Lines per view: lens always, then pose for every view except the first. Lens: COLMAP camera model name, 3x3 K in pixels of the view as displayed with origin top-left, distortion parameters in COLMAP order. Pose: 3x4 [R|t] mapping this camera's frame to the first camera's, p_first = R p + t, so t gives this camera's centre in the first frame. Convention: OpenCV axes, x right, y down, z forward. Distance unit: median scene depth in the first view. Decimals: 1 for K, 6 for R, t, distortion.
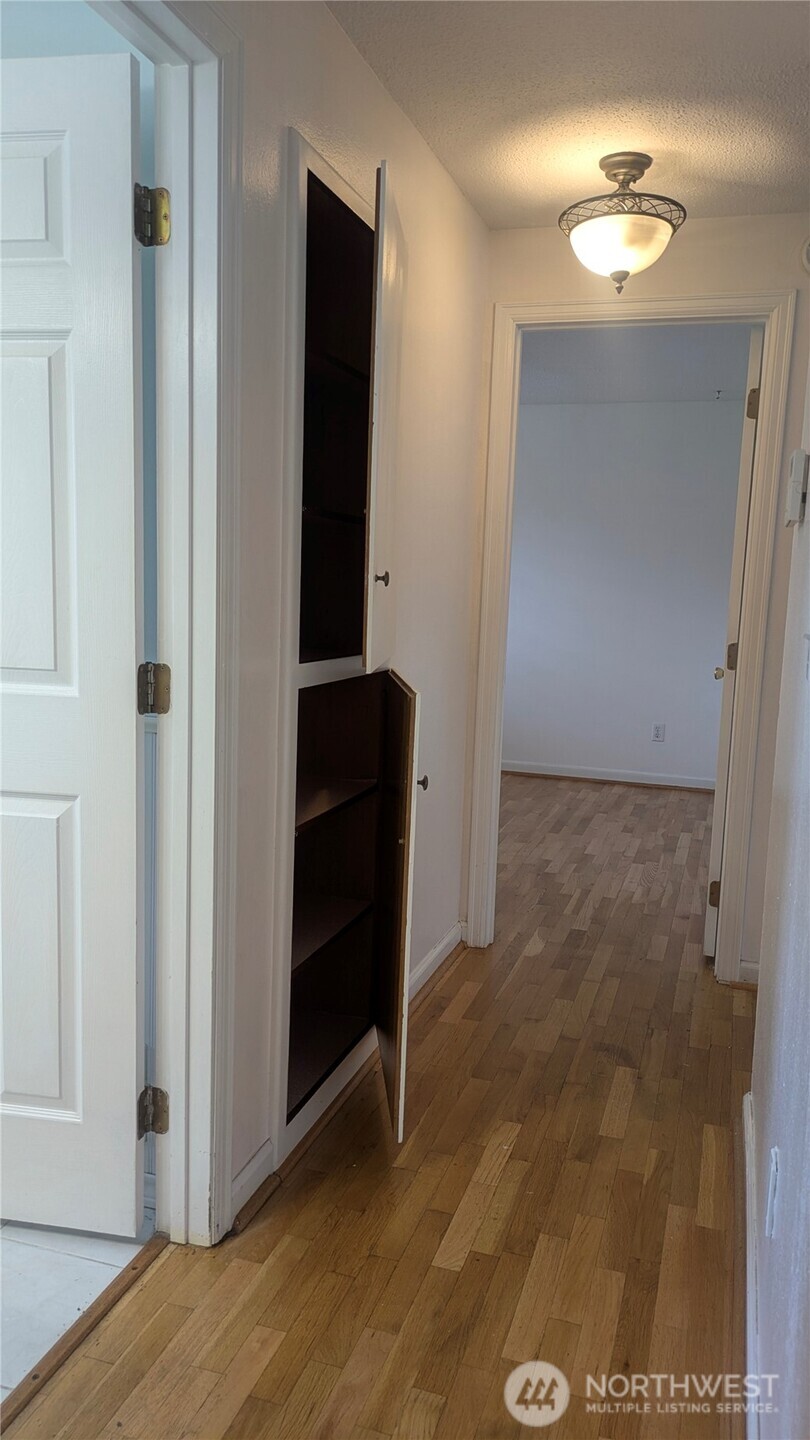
lens RADIAL K [[1062.9, 0, 413.0], [0, 1062.9, 728.2], [0, 0, 1]] dist [0.062385, -0.060262]
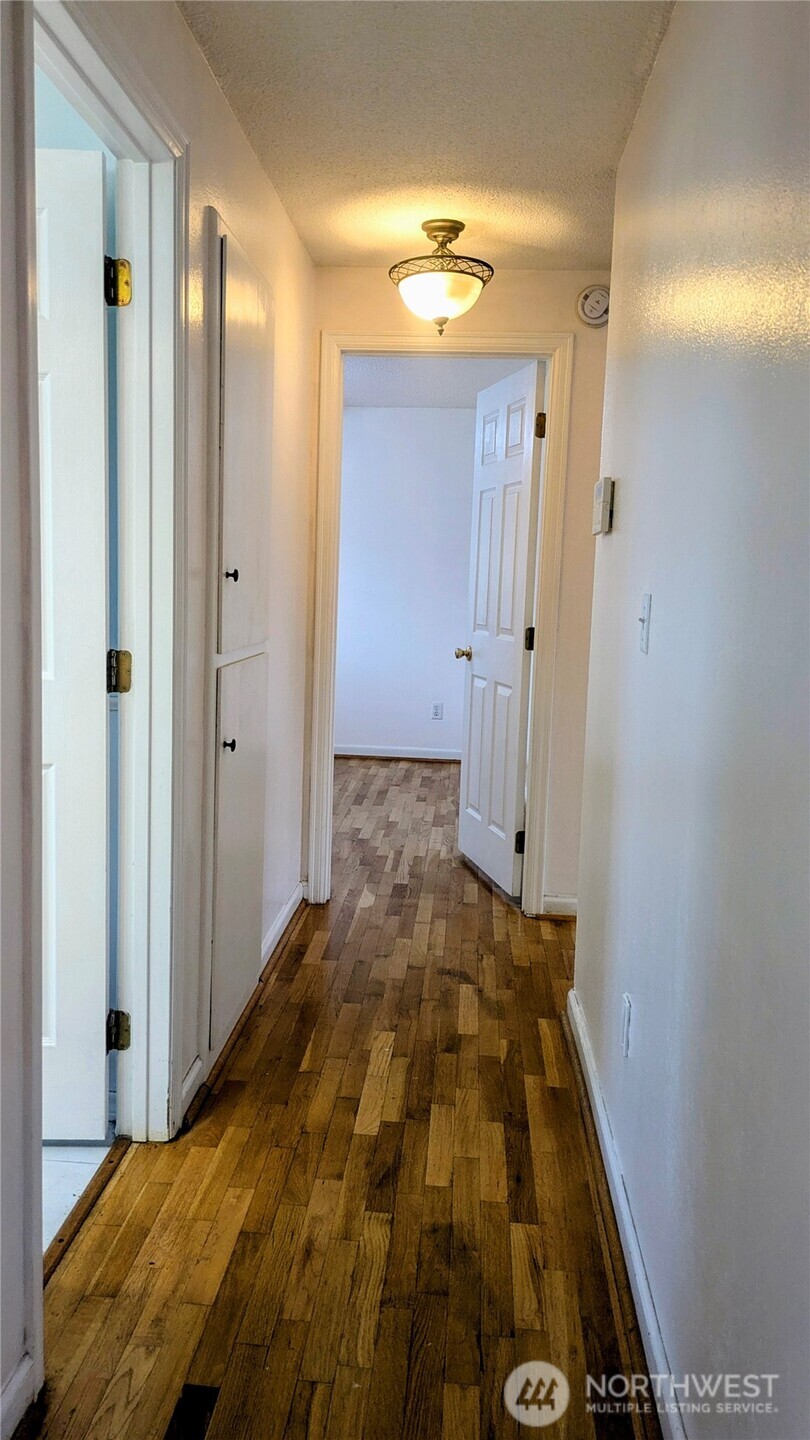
lens RADIAL K [[1062.9, 0, 392.7], [0, 1062.9, 711.8], [0, 0, 1]] dist [0.062385, -0.060262]
pose [[0.977067, -0.032065, 0.210503, -0.158508], [0.033024, 0.999454, -0.001042, 0.015688], [-0.210355, 0.007970, 0.977593, -0.187898]]
